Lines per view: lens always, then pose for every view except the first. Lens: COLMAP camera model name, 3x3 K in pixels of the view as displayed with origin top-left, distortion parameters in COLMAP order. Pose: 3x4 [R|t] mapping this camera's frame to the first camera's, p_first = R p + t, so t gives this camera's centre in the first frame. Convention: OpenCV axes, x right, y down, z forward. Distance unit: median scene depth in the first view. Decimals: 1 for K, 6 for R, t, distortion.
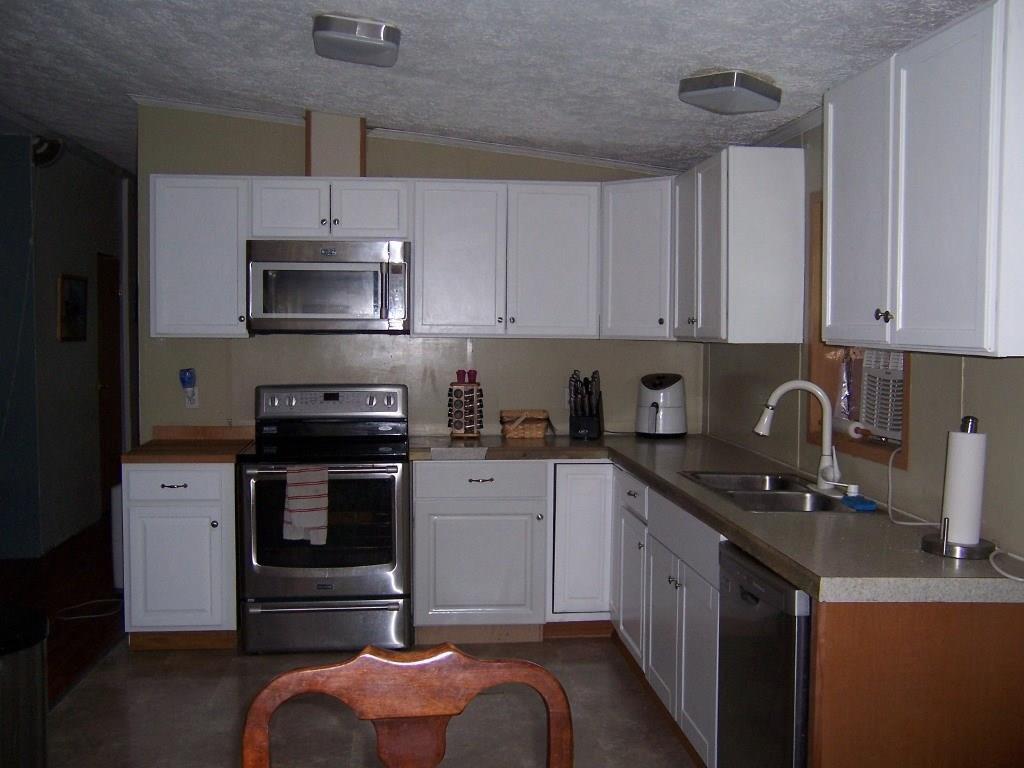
lens RADIAL K [[1025.1, 0, 520.1], [0, 1025.1, 380.6], [0, 0, 1]] dist [-0.146953, 0.223510]
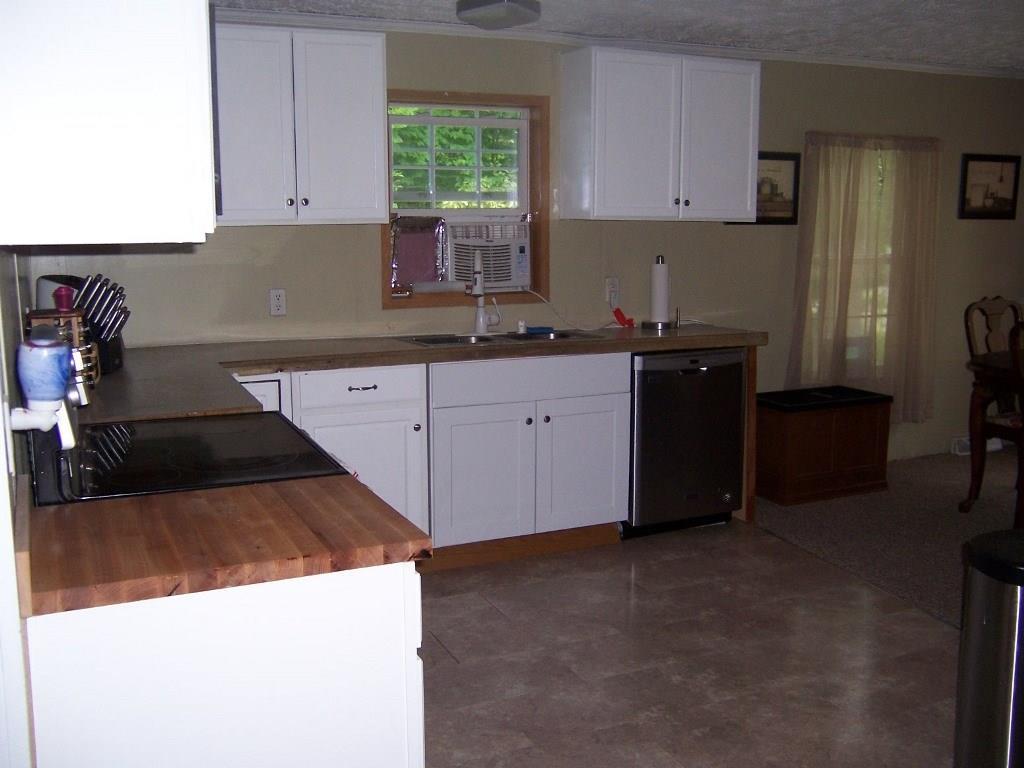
lens RADIAL K [[1025.1, 0, 520.1], [0, 1025.1, 380.6], [0, 0, 1]] dist [-0.146953, 0.223510]
pose [[-0.317132, -0.176378, 0.931836, -0.779203], [0.037601, 0.979443, 0.198186, -0.074526], [-0.947636, 0.097889, -0.303980, 1.128232]]
